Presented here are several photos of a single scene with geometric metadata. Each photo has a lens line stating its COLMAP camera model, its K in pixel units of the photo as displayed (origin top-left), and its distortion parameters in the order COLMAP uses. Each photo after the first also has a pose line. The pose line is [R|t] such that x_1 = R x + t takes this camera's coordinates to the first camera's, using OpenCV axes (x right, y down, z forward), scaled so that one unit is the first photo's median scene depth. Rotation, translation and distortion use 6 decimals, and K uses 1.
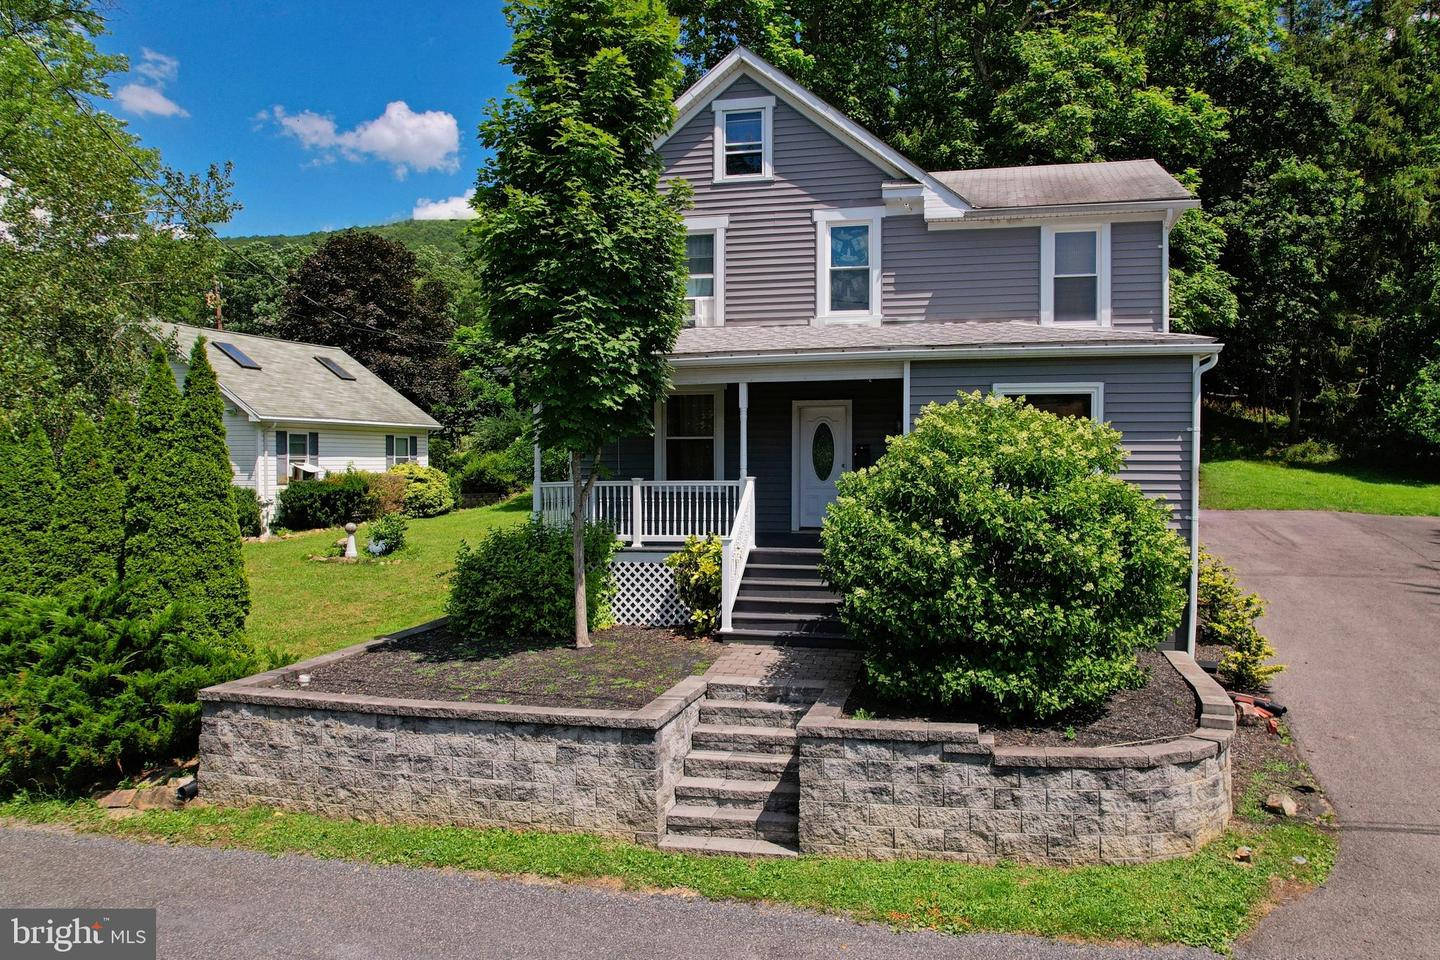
lens RADIAL K [[971.5, 0, 769.6], [0, 971.5, 494.6], [0, 0, 1]] dist [-0.062452, 0.042675]
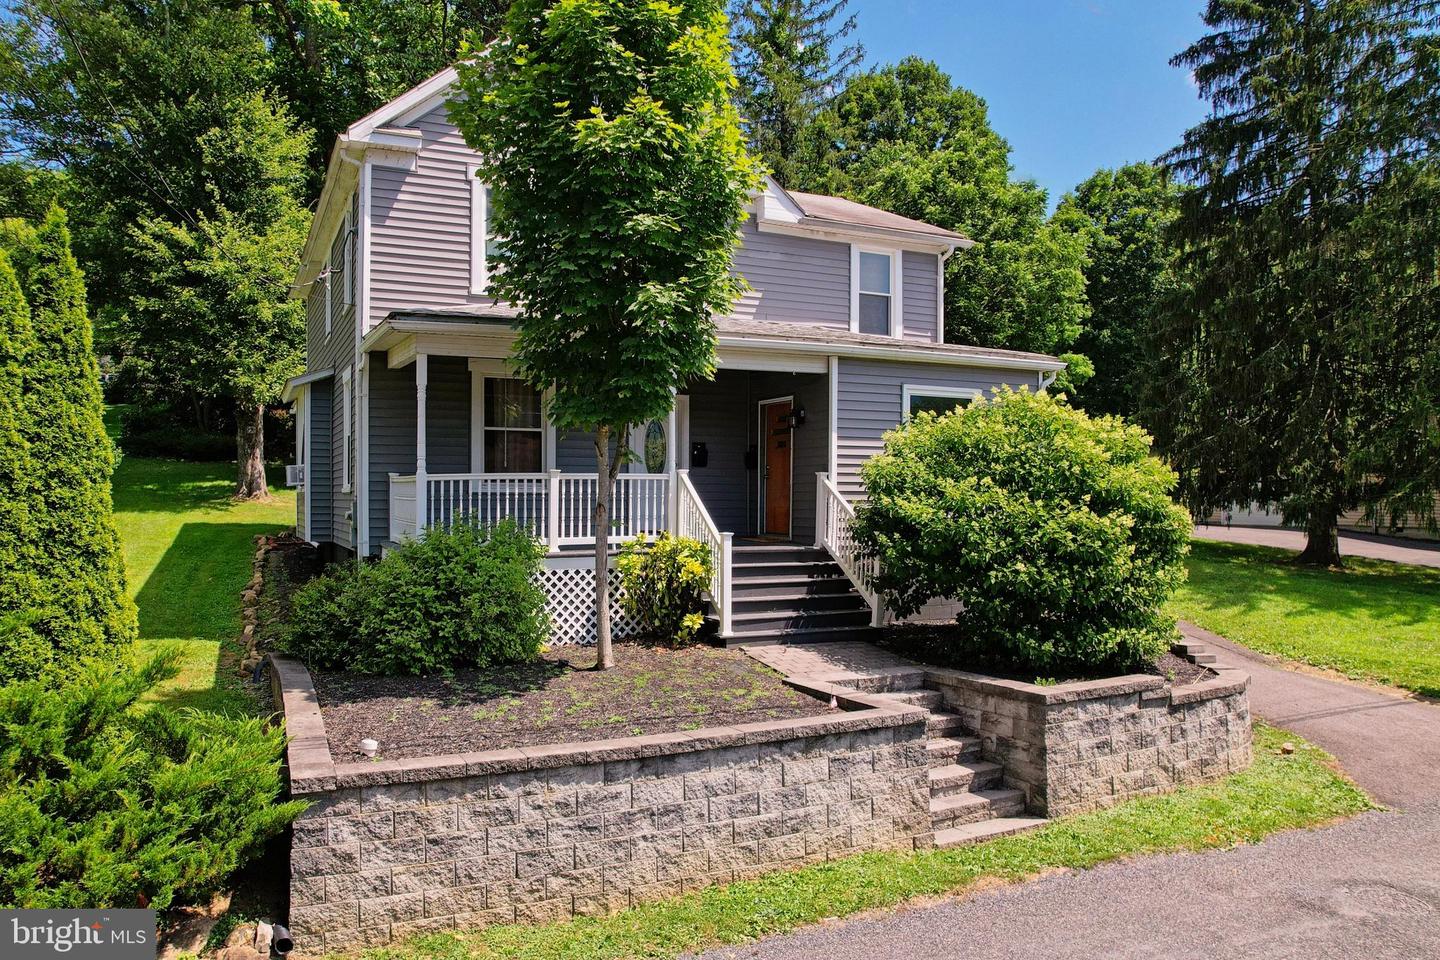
lens RADIAL K [[971.5, 0, 649.6], [0, 971.5, 570.1], [0, 0, 1]] dist [-0.062452, 0.042675]
pose [[0.810171, -0.040292, 0.584807, -0.609561], [0.019681, 0.998942, 0.041560, 0.039364], [-0.585863, -0.022161, 0.810107, 0.291879]]
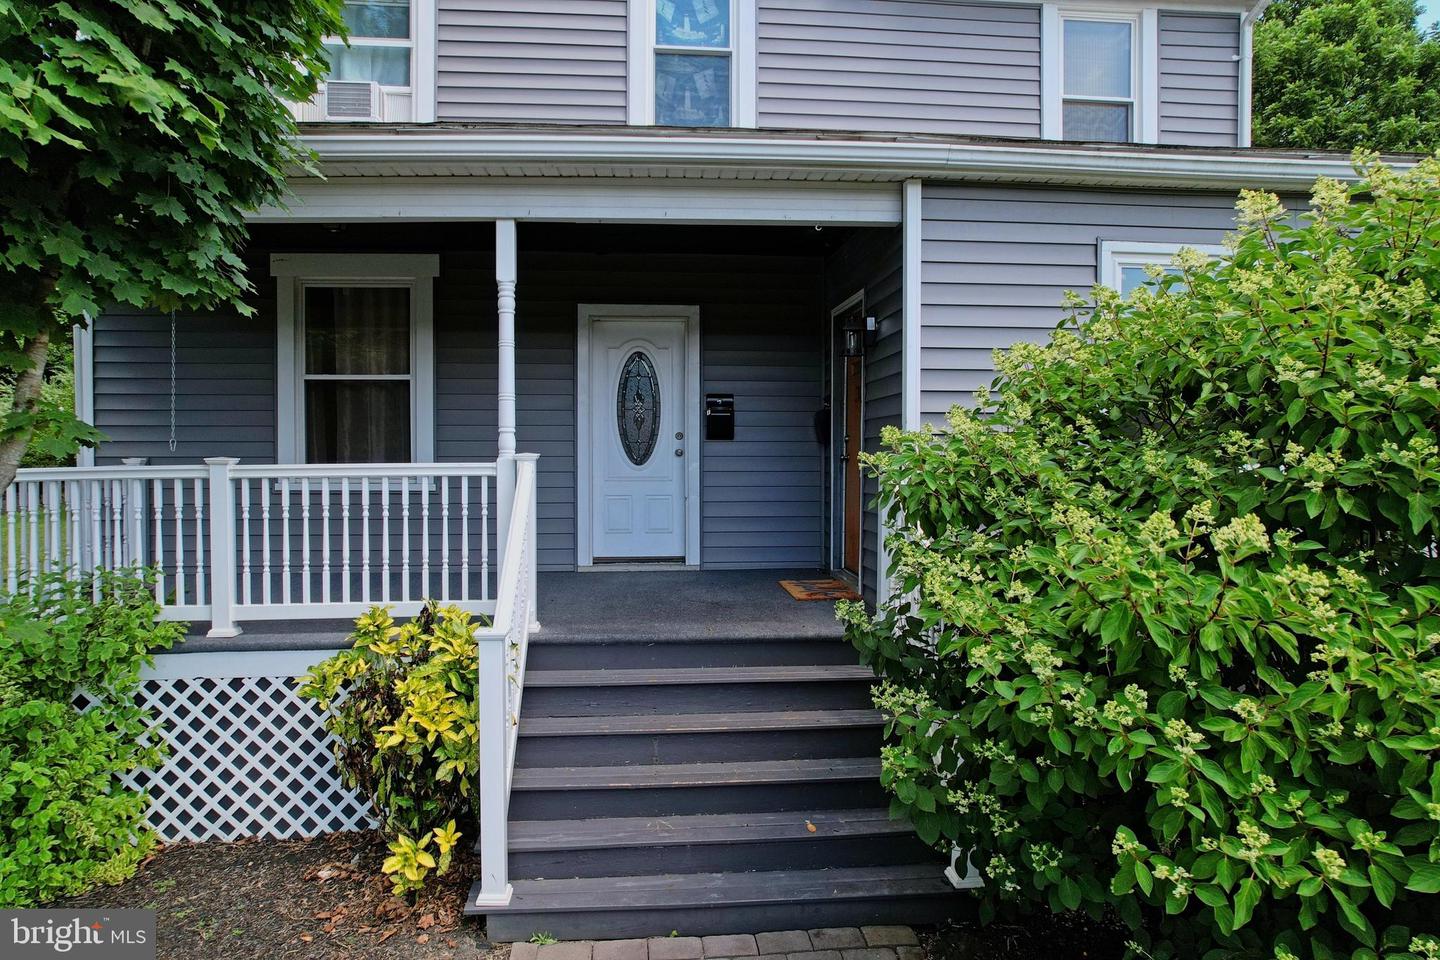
lens RADIAL K [[914.1, 0, 721.5], [0, 914.1, 480.7], [0, 0, 1]] dist [-0.066550, 0.050756]
pose [[0.950131, -0.008992, 0.311722, -0.063820], [0.011426, 0.999917, -0.005983, -0.003784], [-0.311642, 0.009246, 0.950155, 0.646840]]
